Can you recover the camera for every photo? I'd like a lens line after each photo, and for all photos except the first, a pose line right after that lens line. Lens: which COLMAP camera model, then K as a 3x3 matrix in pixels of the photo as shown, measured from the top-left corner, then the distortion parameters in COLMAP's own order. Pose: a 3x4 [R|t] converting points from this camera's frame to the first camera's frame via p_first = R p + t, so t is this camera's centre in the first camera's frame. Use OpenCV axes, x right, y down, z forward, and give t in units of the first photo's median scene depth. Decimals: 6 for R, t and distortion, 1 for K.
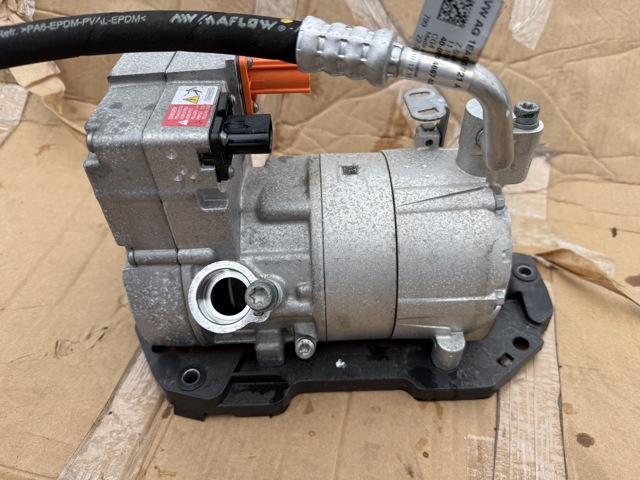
lens RADIAL K [[491.9, 0, 328.1], [0, 491.9, 224.1], [0, 0, 1]] dist [0.024327, -0.059583]
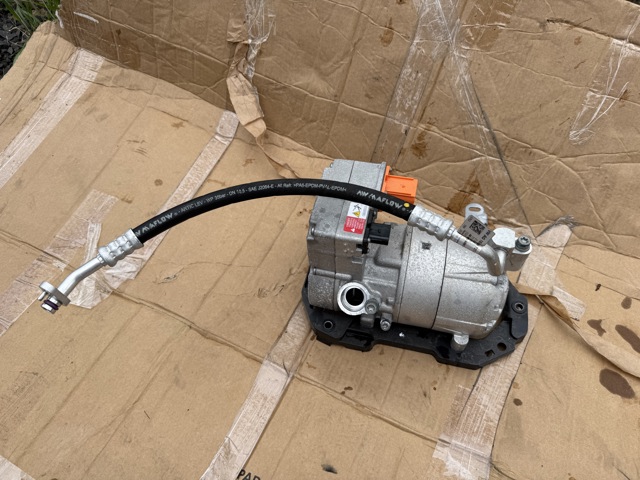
lens RADIAL K [[491.9, 0, 319.8], [0, 491.9, 240.6], [0, 0, 1]] dist [0.024327, -0.059583]
pose [[0.966463, 0.198081, -0.163444, -0.046202], [-0.159536, 0.961834, 0.222313, -0.469818], [0.201242, -0.188782, 0.961178, -0.887482]]
